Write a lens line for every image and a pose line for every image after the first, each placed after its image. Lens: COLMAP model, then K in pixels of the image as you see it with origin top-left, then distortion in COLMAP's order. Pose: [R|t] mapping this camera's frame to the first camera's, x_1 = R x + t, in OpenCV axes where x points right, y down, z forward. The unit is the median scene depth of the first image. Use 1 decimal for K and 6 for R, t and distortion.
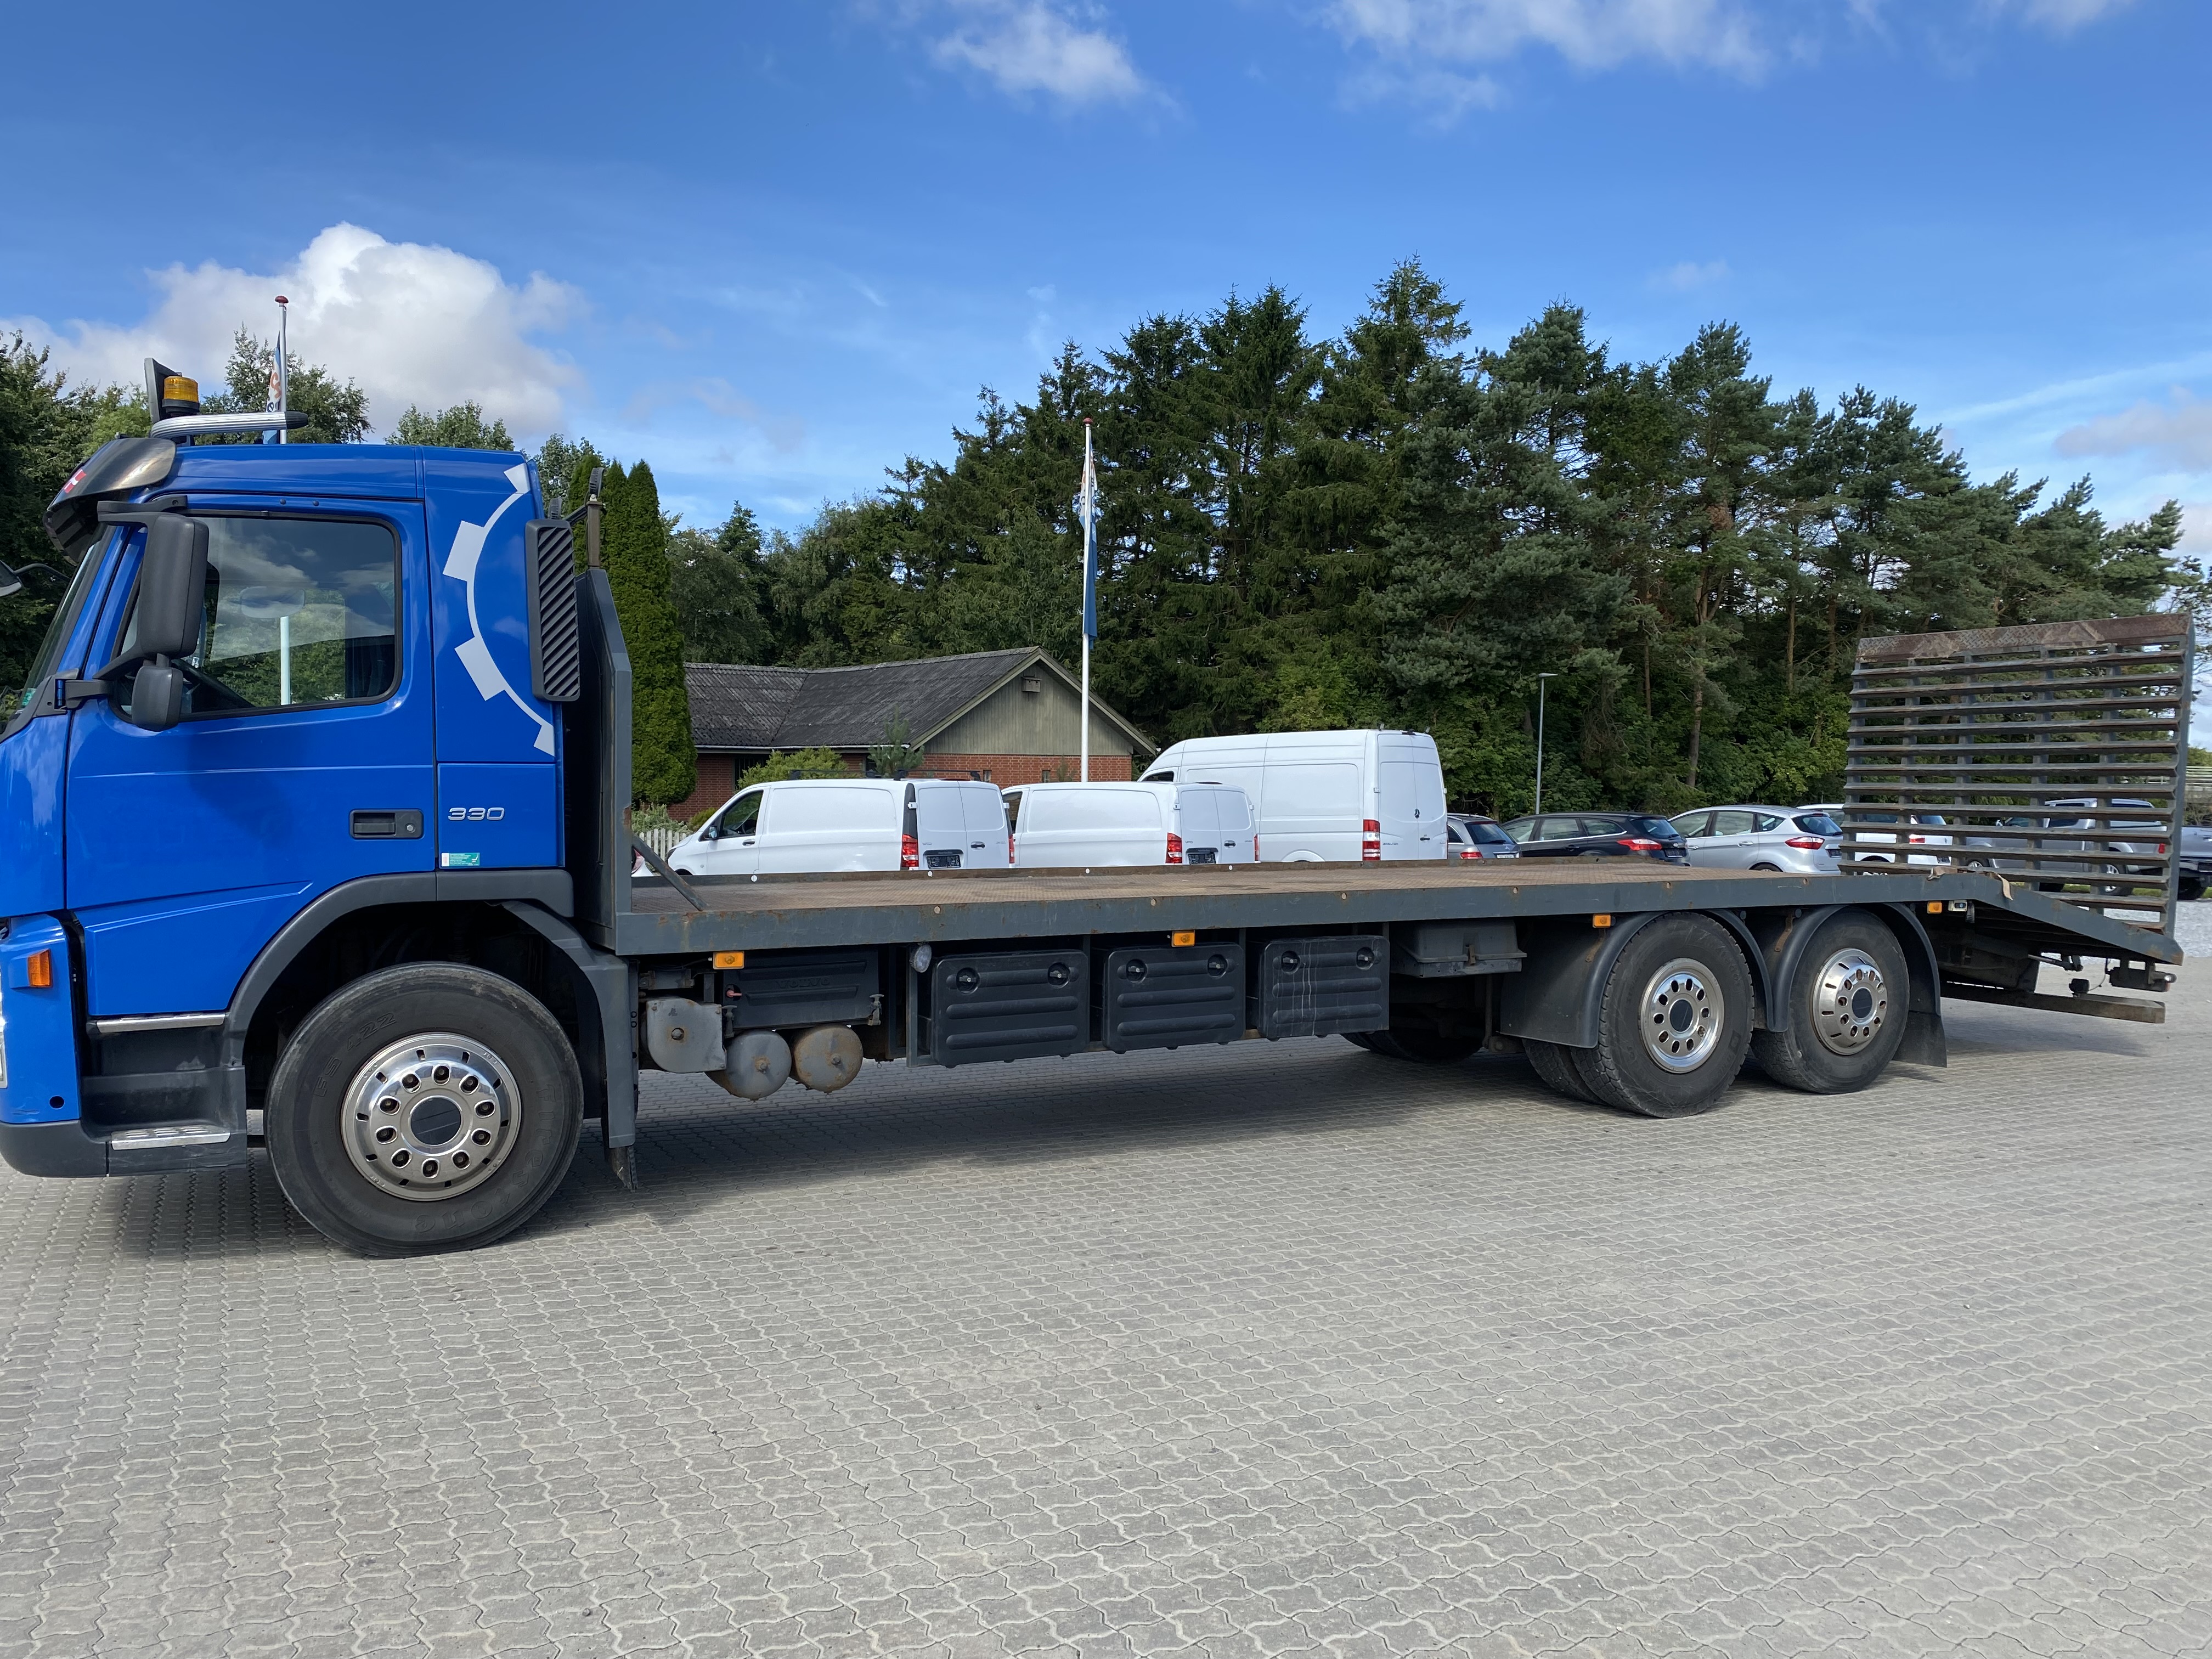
lens RADIAL K [[1667.2, 0, 1106.0], [0, 1667.2, 829.5], [0, 0, 1]] dist [0.068410, -0.117471]
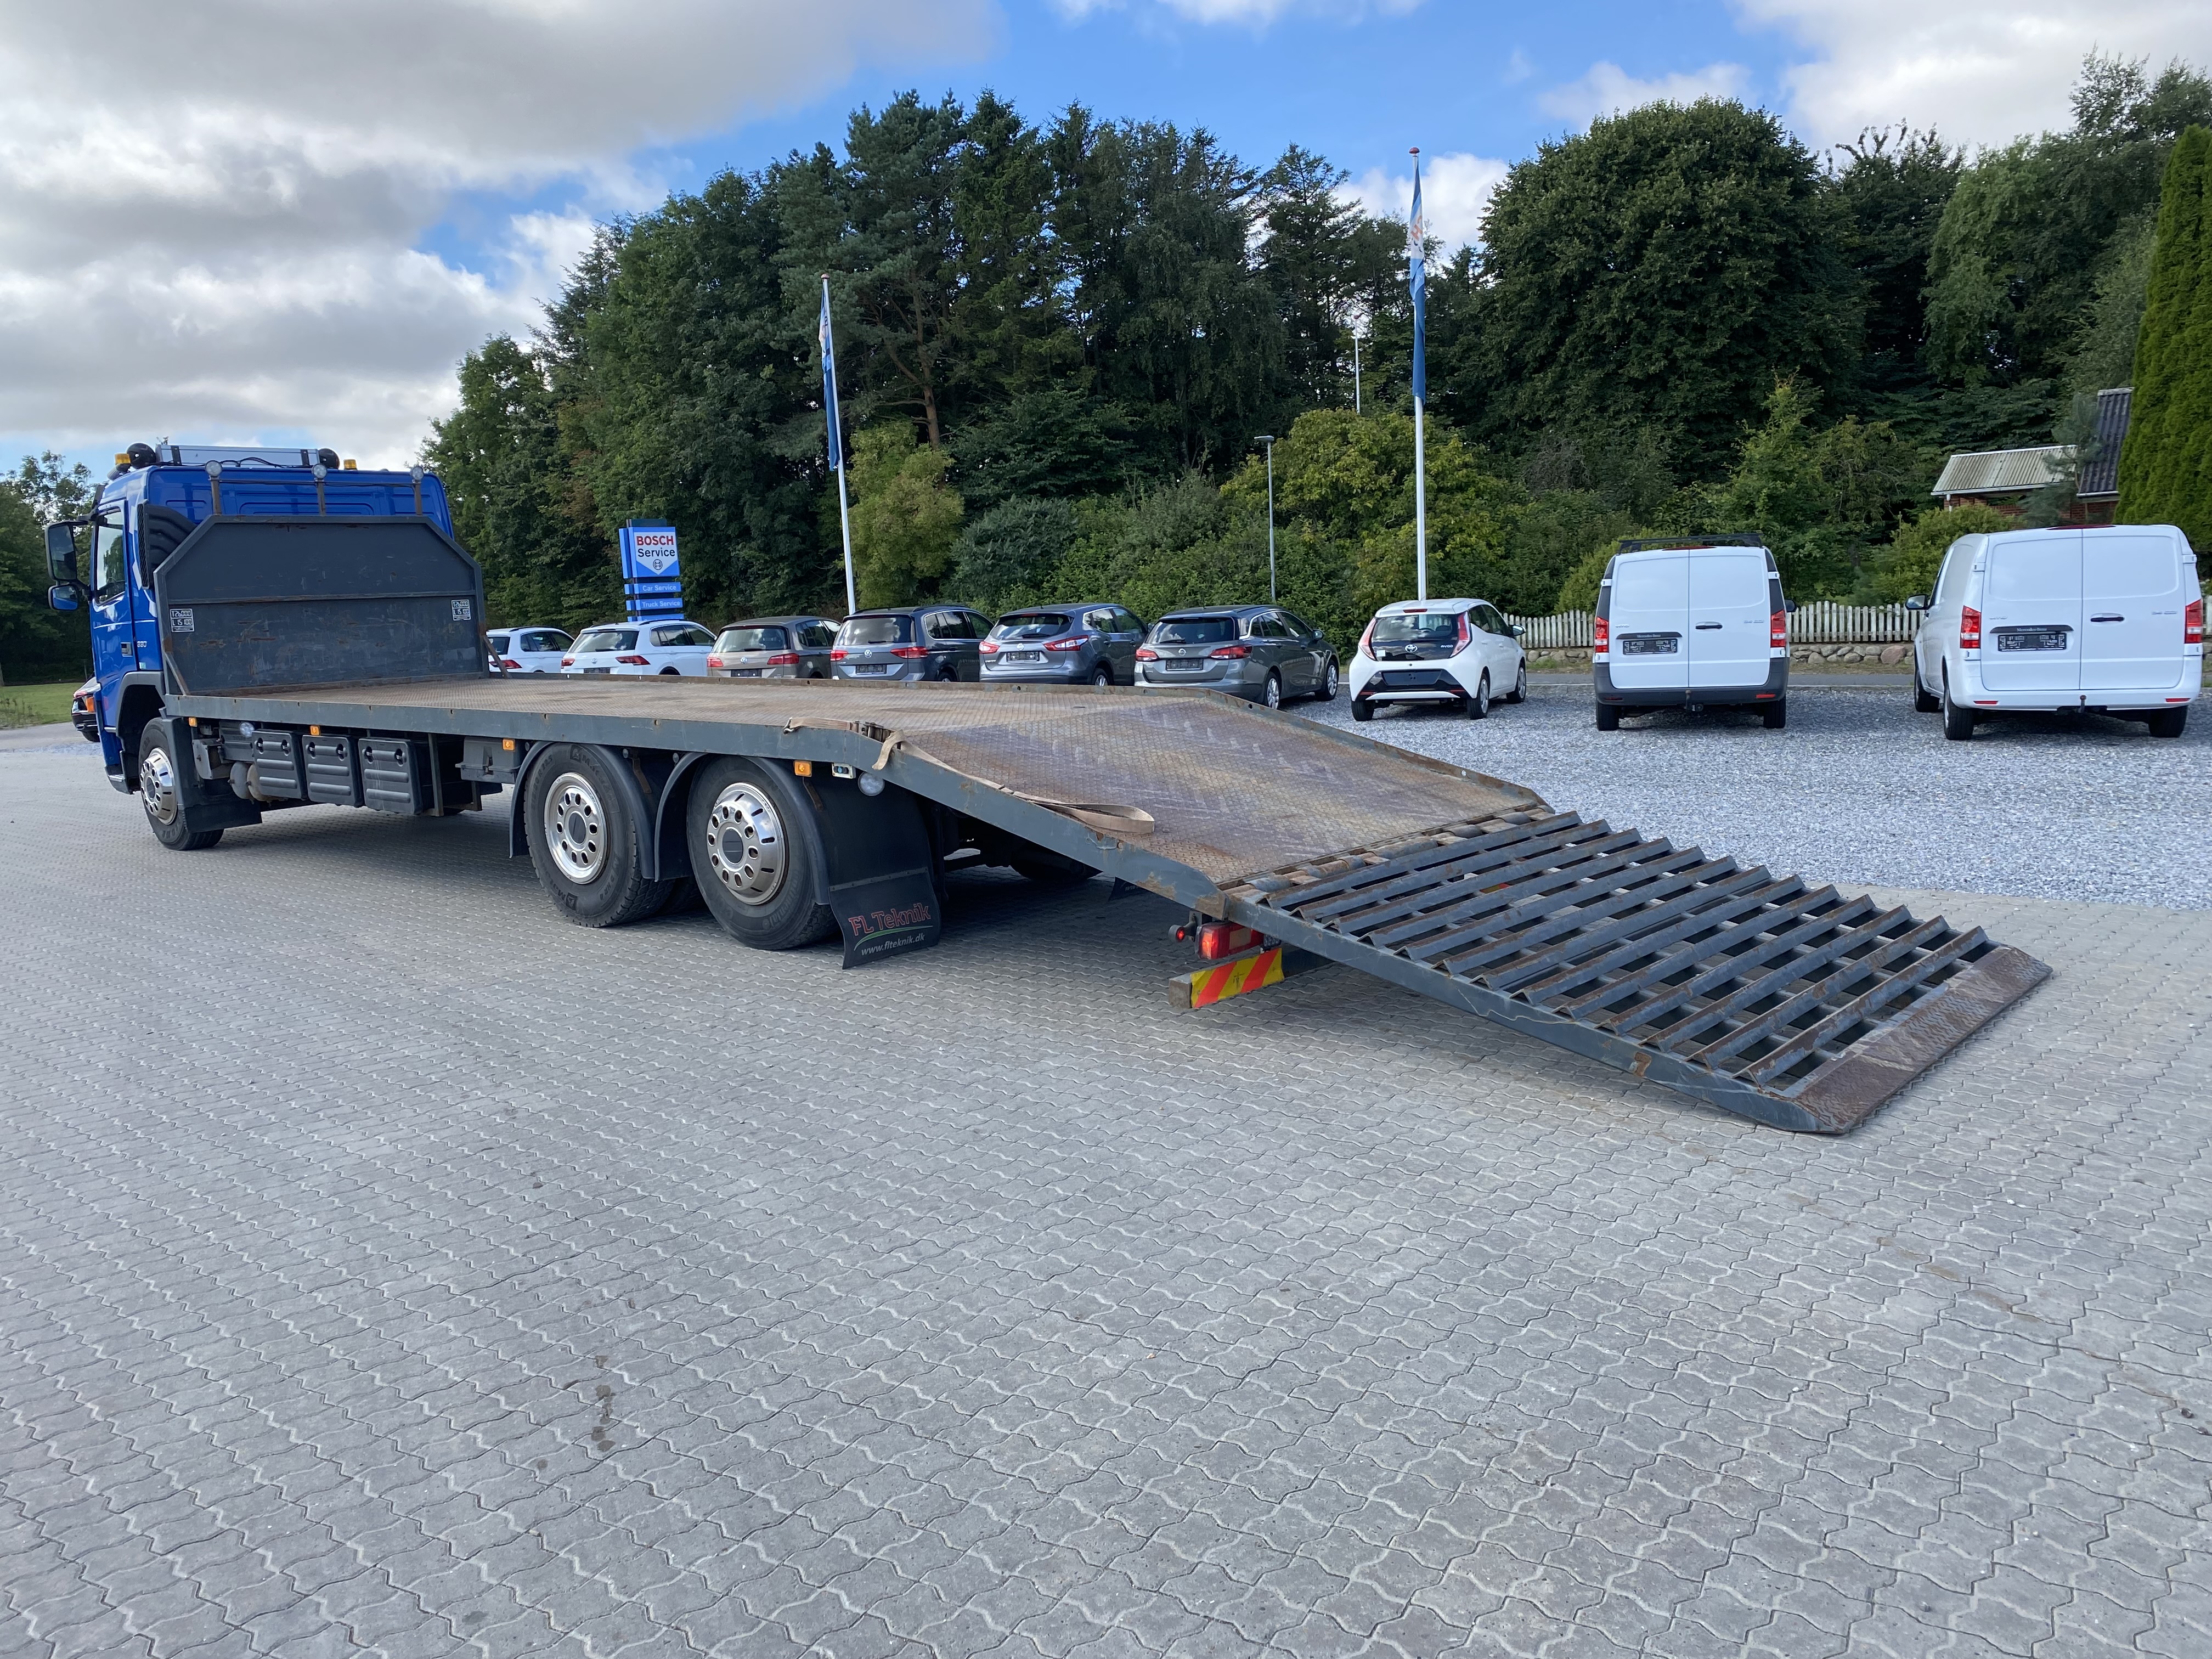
lens RADIAL K [[1682.5, 0, 1106.0], [0, 1682.5, 829.5], [0, 0, 1]] dist [0.037673, -0.047540]
pose [[0.338782, 0.104816, -0.935008, 0.655571], [0.030496, 0.992030, 0.122258, -0.001812], [0.940370, -0.069933, 0.332886, 0.447437]]
